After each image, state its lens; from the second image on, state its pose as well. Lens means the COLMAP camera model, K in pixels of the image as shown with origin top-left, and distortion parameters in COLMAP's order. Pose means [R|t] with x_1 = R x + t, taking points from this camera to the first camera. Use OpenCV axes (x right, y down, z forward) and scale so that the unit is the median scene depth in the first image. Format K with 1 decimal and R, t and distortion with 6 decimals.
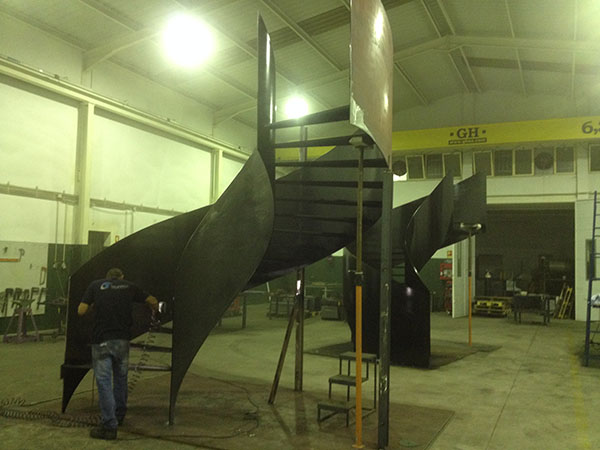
lens RADIAL K [[565.6, 0, 303.1], [0, 565.6, 225.0], [0, 0, 1]] dist [0.036845, 0.000000]
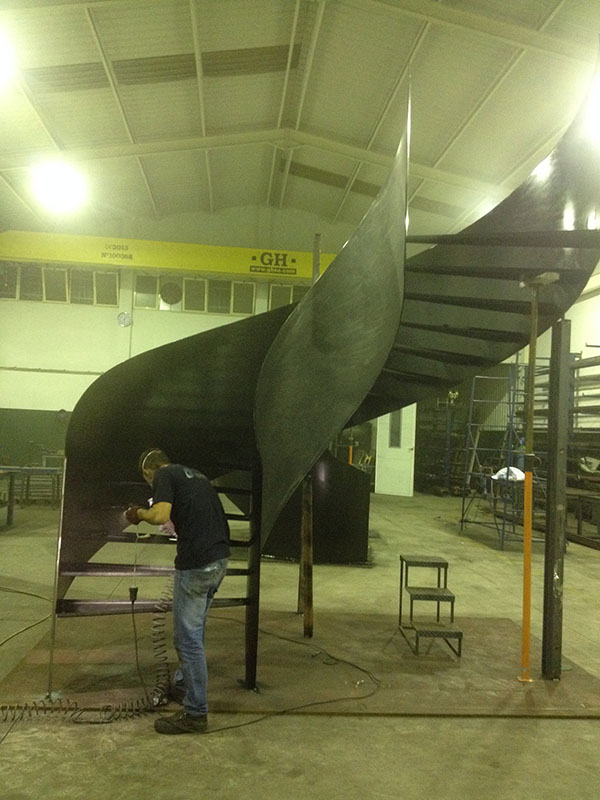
lens RADIAL K [[754.2, 0, 301.2], [0, 754.2, 401.0], [0, 0, 1]] dist [0.036845, 0.000000]
pose [[0.865019, 0.039160, 0.500209, -0.181874], [-0.059027, 0.997969, 0.023949, 0.003583], [-0.498255, -0.050243, 0.865574, 0.080375]]
